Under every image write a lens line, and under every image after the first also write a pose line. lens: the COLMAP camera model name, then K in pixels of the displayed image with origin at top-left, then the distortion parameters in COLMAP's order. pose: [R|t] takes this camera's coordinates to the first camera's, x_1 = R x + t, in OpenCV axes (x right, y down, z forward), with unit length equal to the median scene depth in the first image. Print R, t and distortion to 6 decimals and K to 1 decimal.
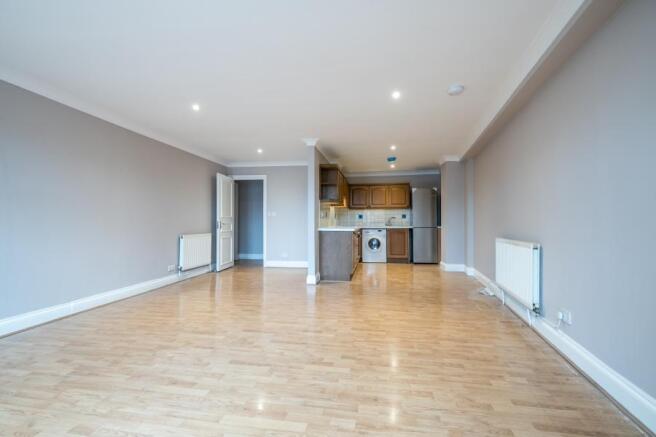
lens RADIAL K [[297.0, 0, 328.0], [0, 297.0, 218.5], [0, 0, 1]] dist [0.002395, -0.006962]
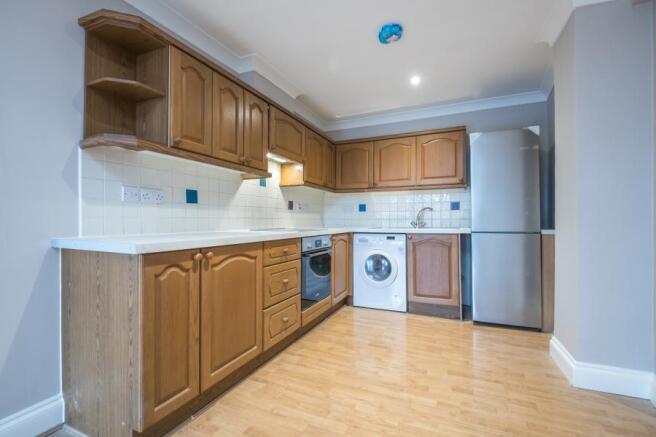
lens RADIAL K [[297.0, 0, 328.0], [0, 297.0, 218.5], [0, 0, 1]] dist [0.002395, -0.006962]
pose [[0.964049, 0.000496, -0.265724, 0.215686], [0.001290, 0.999978, 0.006546, 0.009716], [0.265721, -0.006653, 0.964027, 0.588969]]
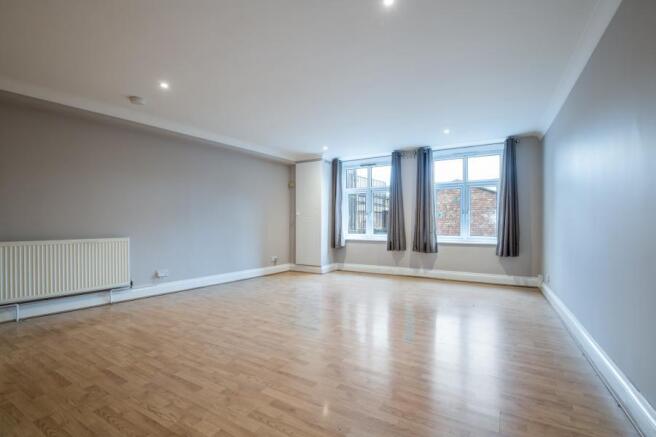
lens RADIAL K [[297.0, 0, 328.0], [0, 297.0, 218.5], [0, 0, 1]] dist [0.002395, -0.006962]
pose [[-0.929328, 0.006184, 0.369204, -0.282791], [-0.001330, 0.999797, -0.020096, 0.007616], [-0.369253, -0.019167, -0.929131, 0.790944]]
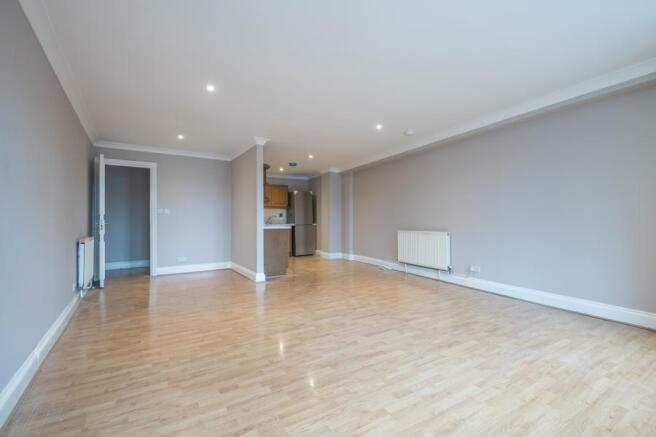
lens RADIAL K [[297.0, 0, 328.0], [0, 297.0, 218.5], [0, 0, 1]] dist [0.002395, -0.006962]
pose [[0.749976, 0.002181, 0.661461, -0.394477], [-0.005365, 0.999982, 0.002786, 0.001246], [-0.661443, -0.005638, 0.749974, 0.063412]]
